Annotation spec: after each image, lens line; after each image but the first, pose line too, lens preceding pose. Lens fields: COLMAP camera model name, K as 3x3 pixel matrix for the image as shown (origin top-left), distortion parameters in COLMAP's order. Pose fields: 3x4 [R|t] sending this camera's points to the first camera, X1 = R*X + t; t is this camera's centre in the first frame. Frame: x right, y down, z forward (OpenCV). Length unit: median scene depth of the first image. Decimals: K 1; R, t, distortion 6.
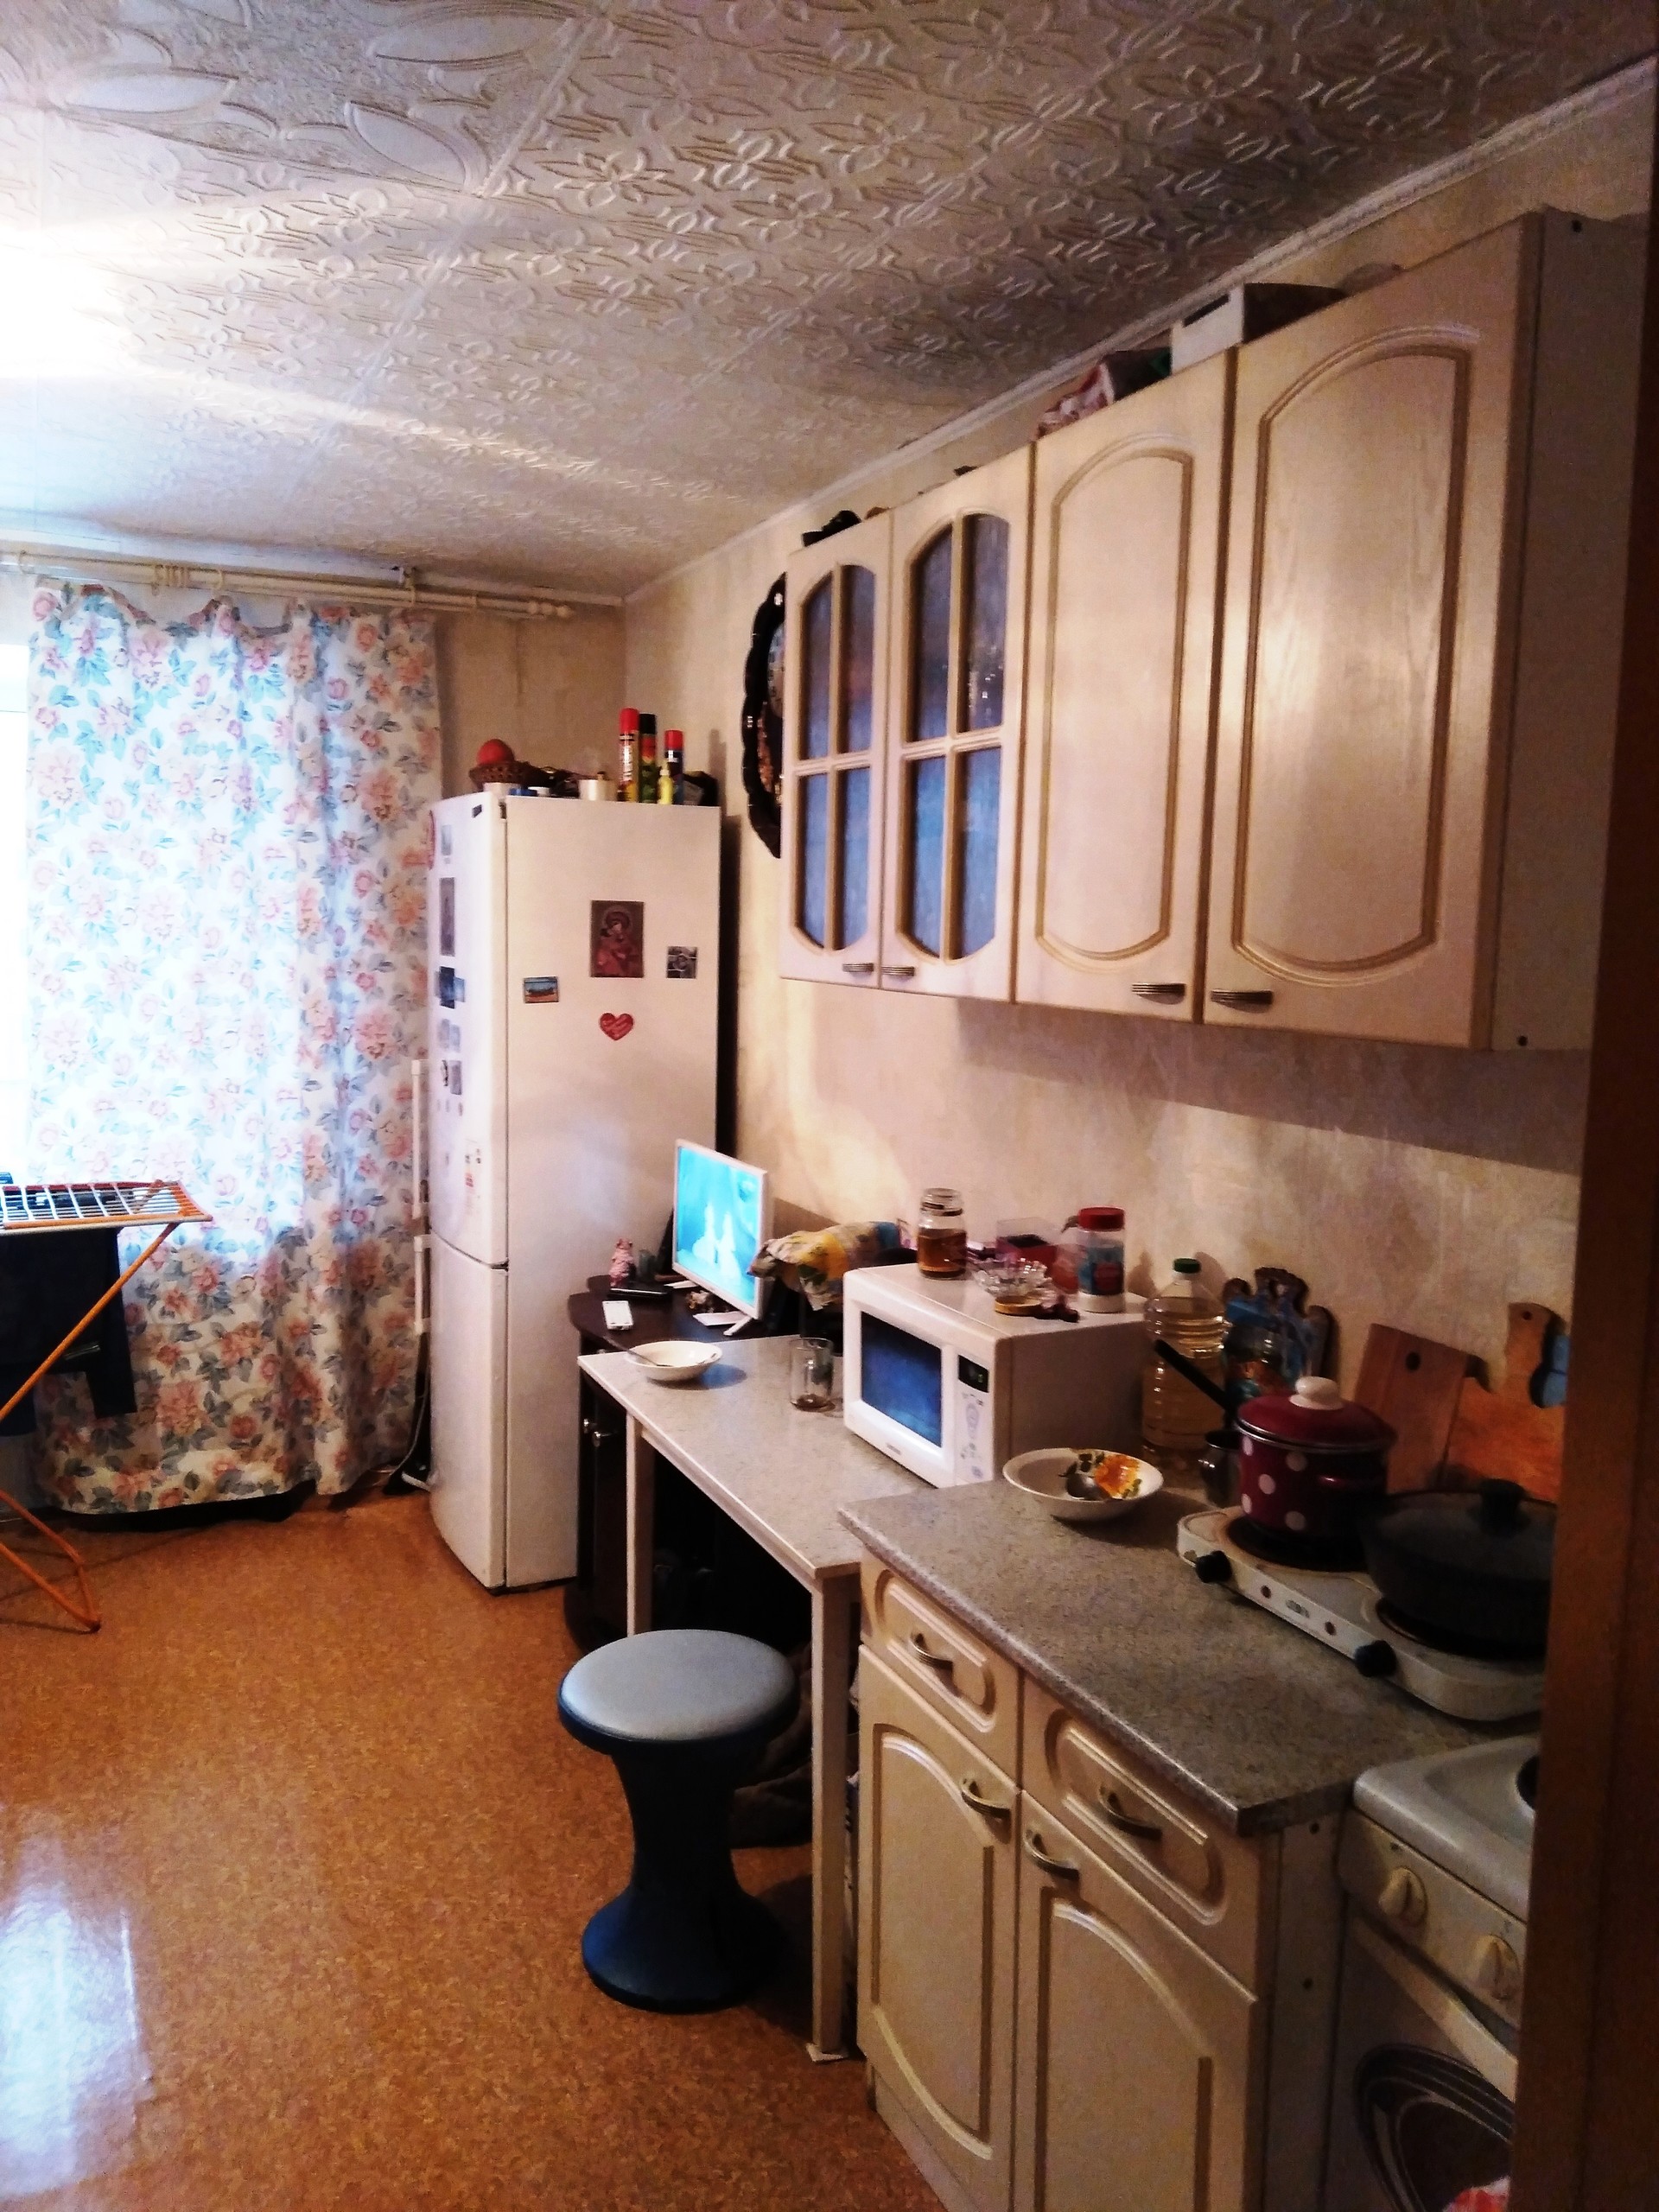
lens RADIAL K [[1700.6, 0, 821.9], [0, 1700.6, 1118.3], [0, 0, 1]] dist [0.130783, -0.203026]
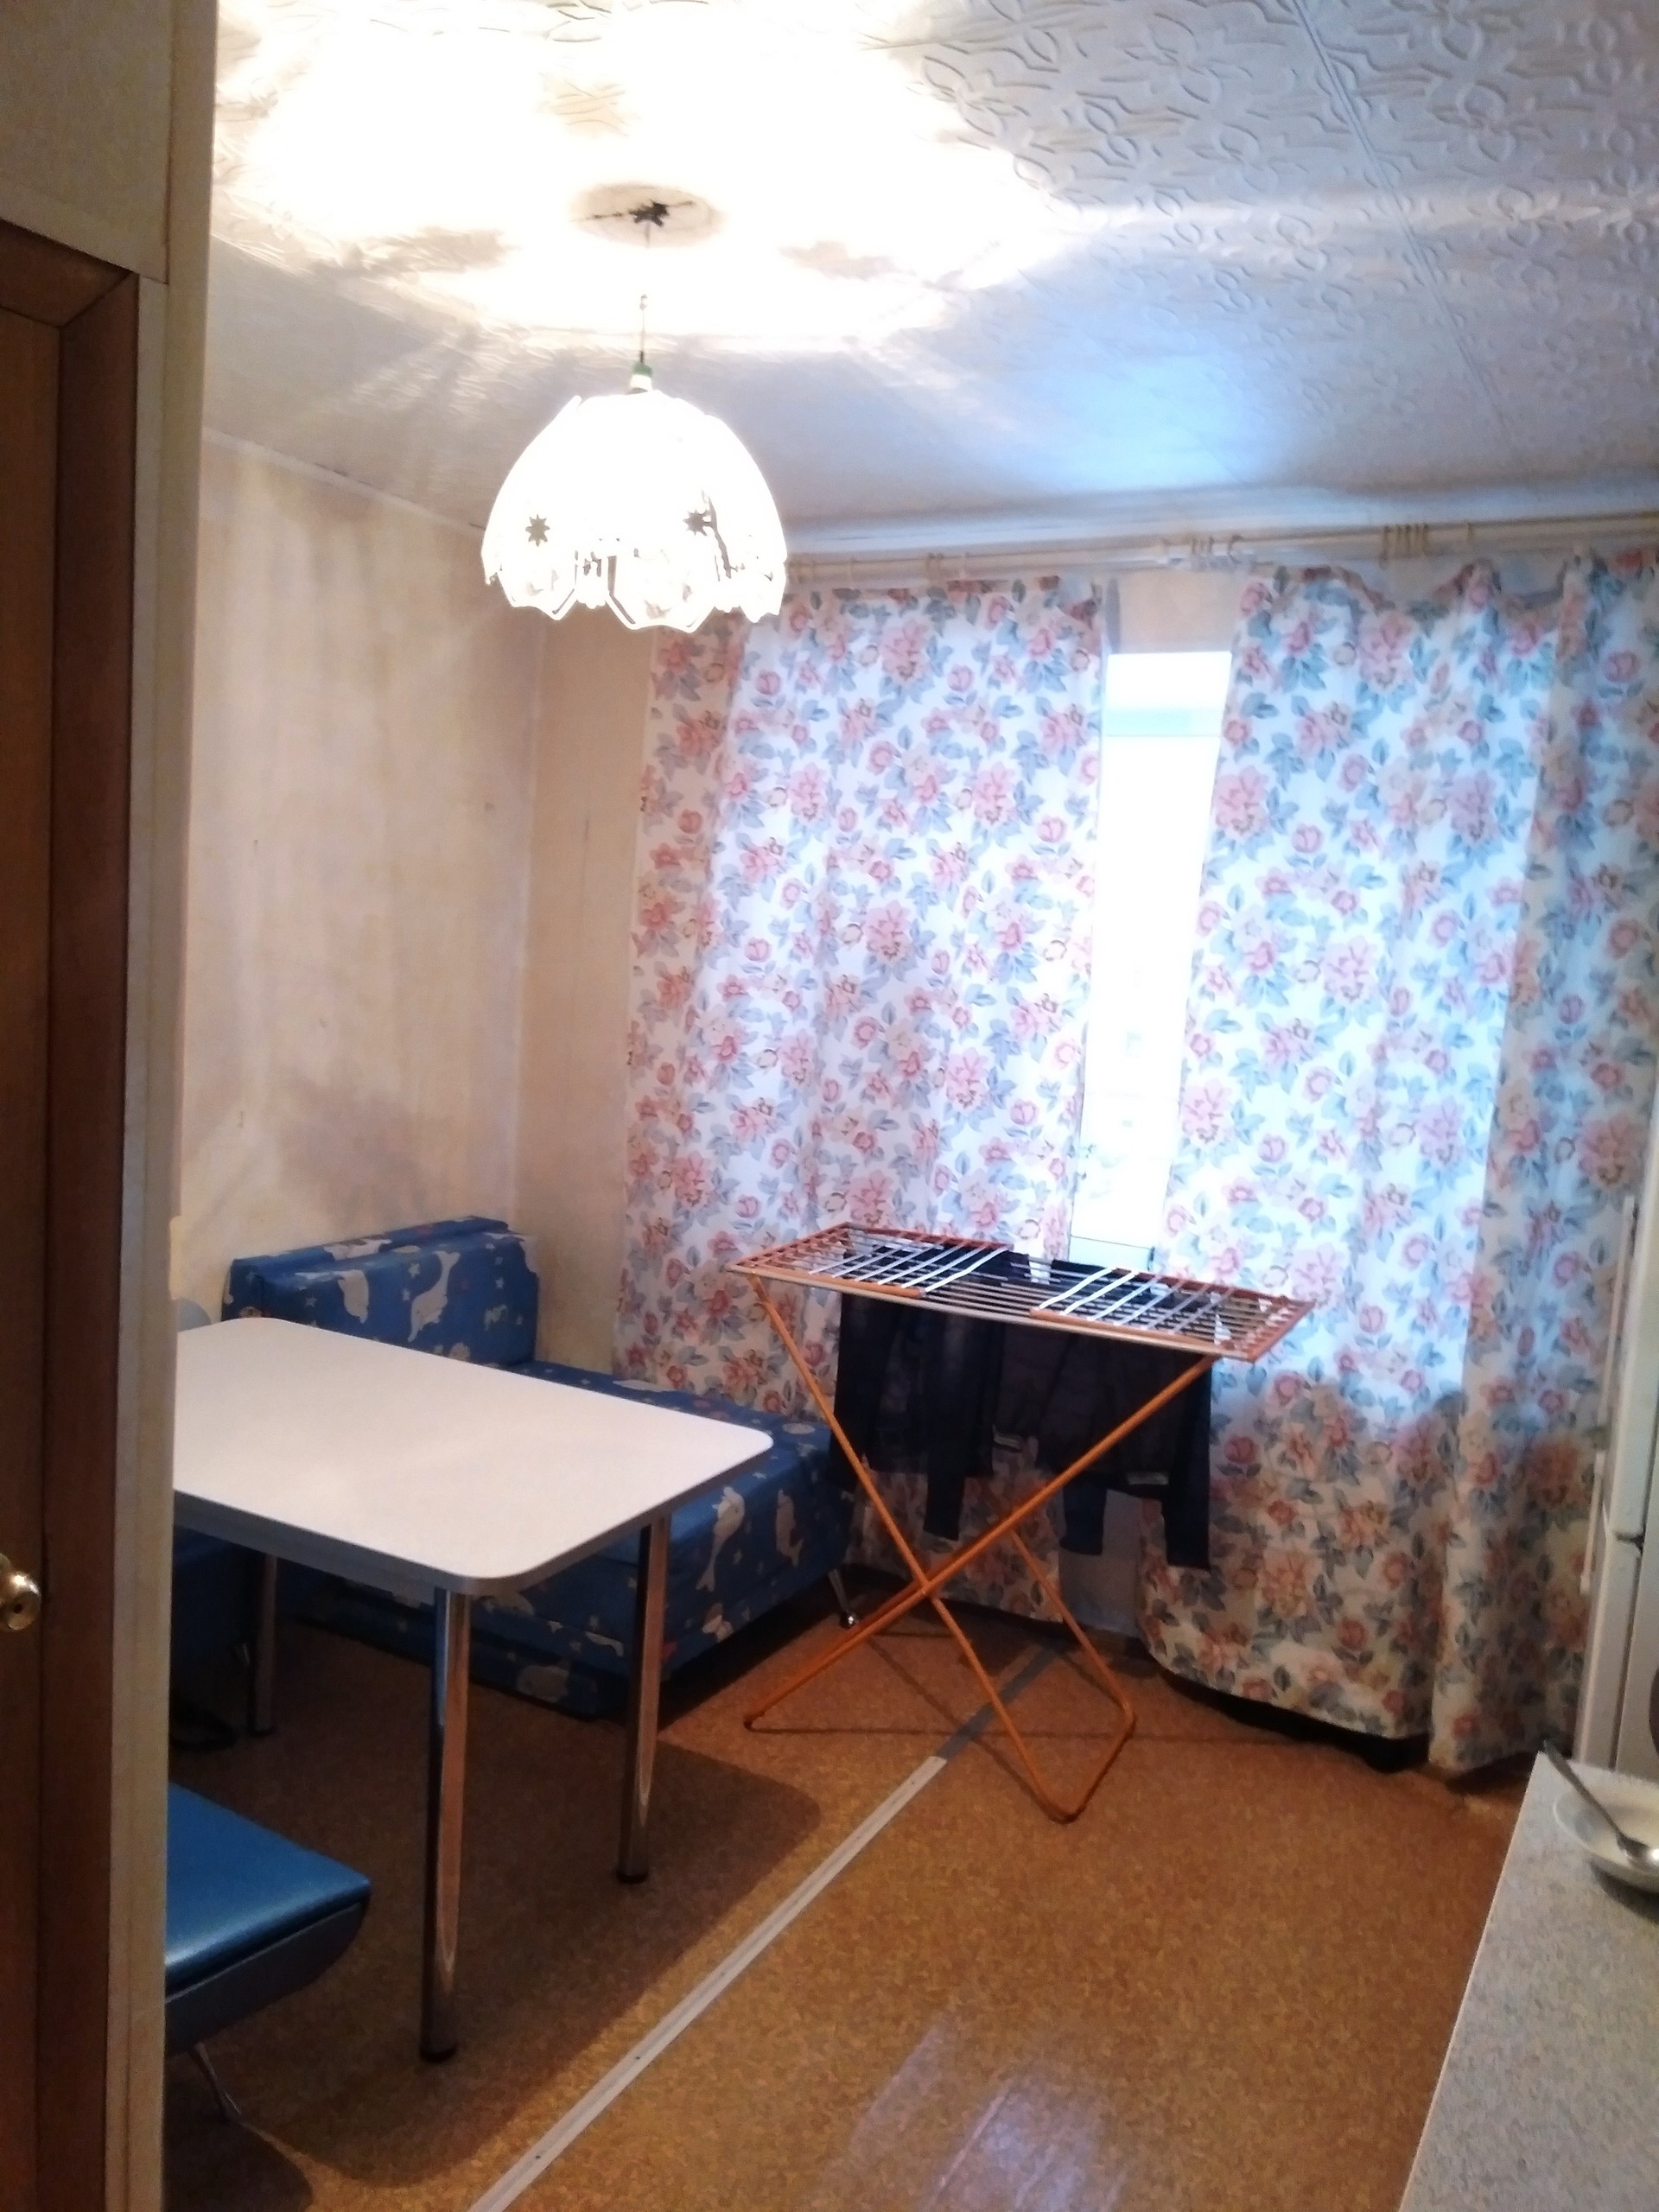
lens RADIAL K [[1700.6, 0, 821.9], [0, 1700.6, 1118.3], [0, 0, 1]] dist [0.130783, -0.203026]
pose [[0.604648, 0.112859, -0.788456, 0.105654], [-0.147481, 0.988657, 0.028416, -0.036185], [0.782719, 0.099101, 0.614434, 0.320558]]
